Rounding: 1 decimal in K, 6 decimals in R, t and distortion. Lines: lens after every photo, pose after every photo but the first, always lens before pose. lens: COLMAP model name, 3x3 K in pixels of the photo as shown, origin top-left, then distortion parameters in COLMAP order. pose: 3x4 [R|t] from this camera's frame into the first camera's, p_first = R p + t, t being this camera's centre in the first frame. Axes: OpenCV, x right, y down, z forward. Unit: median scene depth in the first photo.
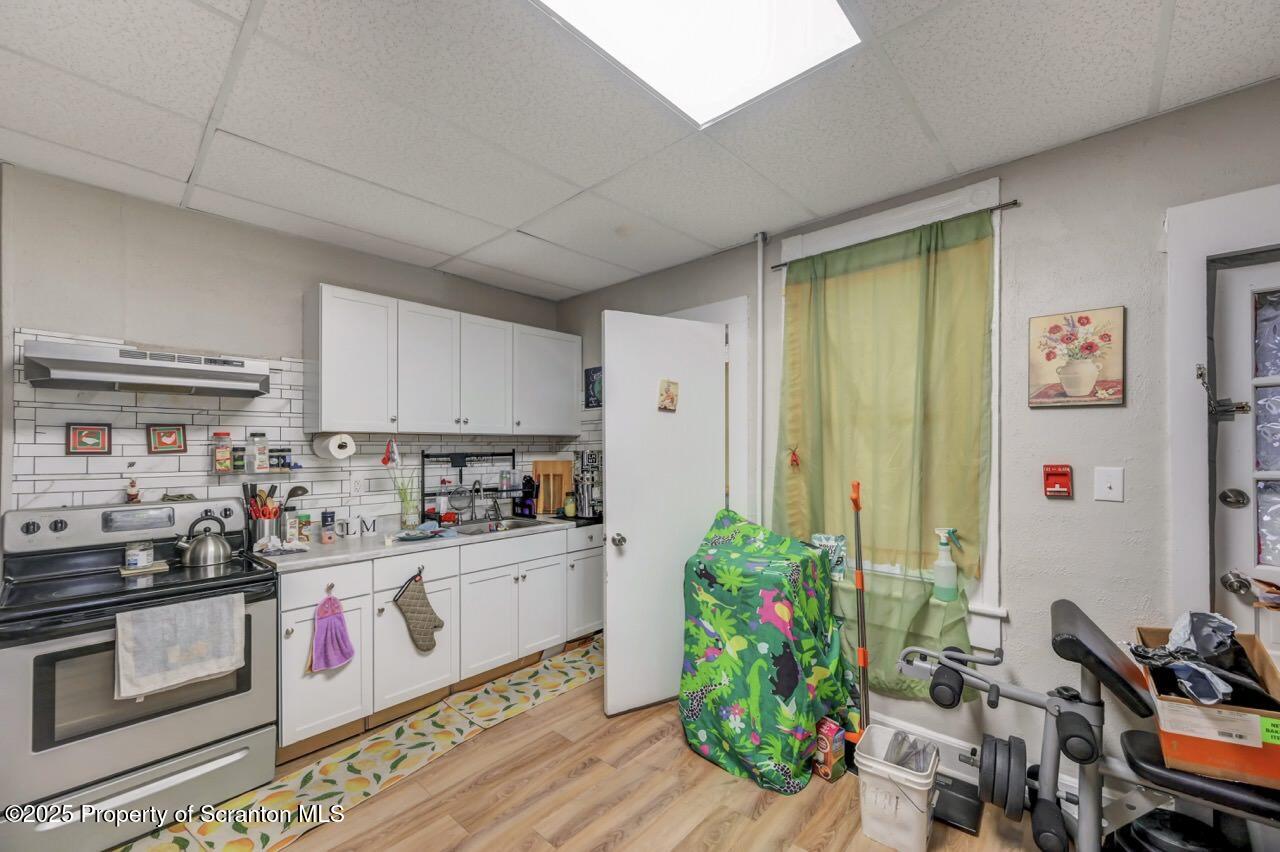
lens RADIAL K [[516.5, 0, 637.6], [0, 516.5, 441.1], [0, 0, 1]] dist [-0.001713, -0.000090]
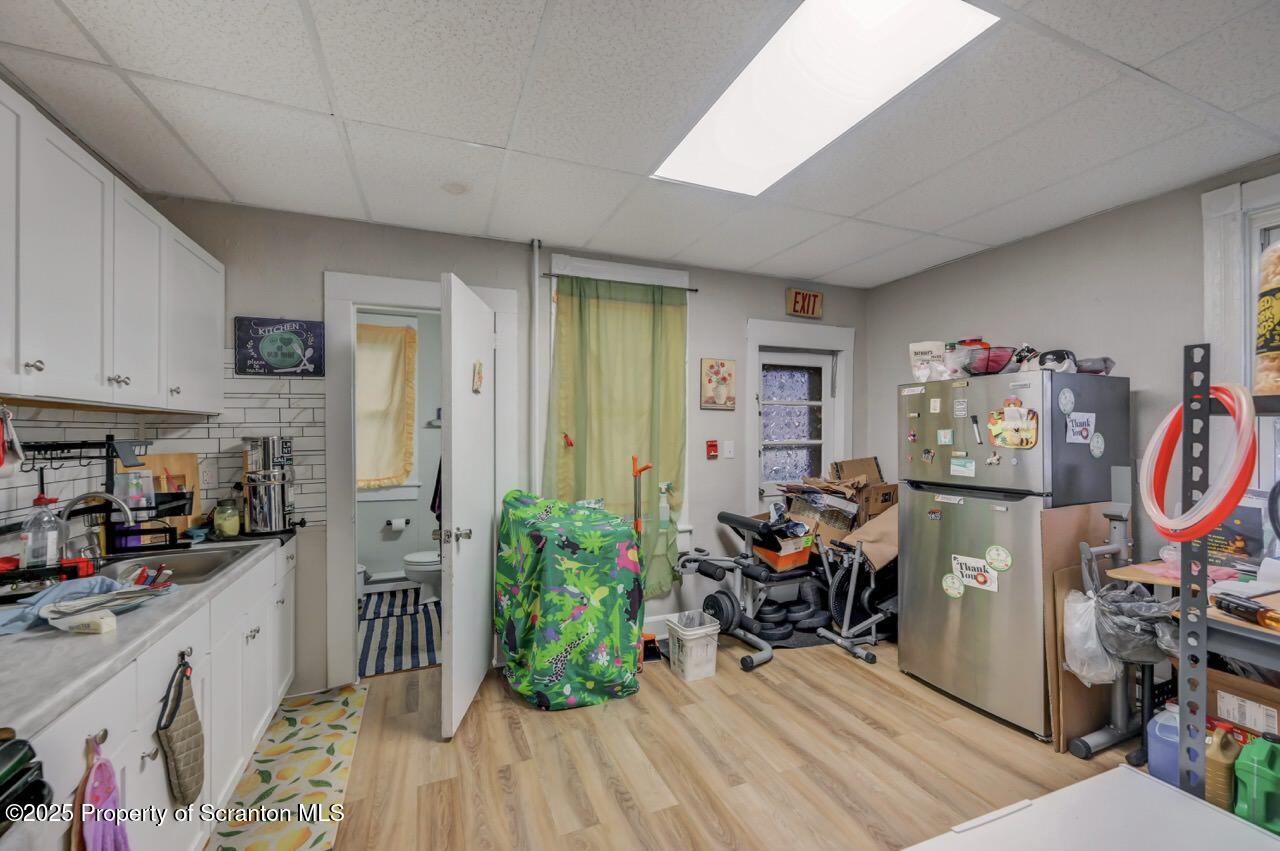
lens RADIAL K [[514.6, 0, 642.9], [0, 514.6, 429.6], [0, 0, 1]] dist [-0.000999, 0.000750]
pose [[0.413905, 0.006084, 0.910300, -0.854448], [-0.006295, 0.999973, -0.003821, 0.013673], [-0.910298, -0.004149, 0.413932, 0.412136]]
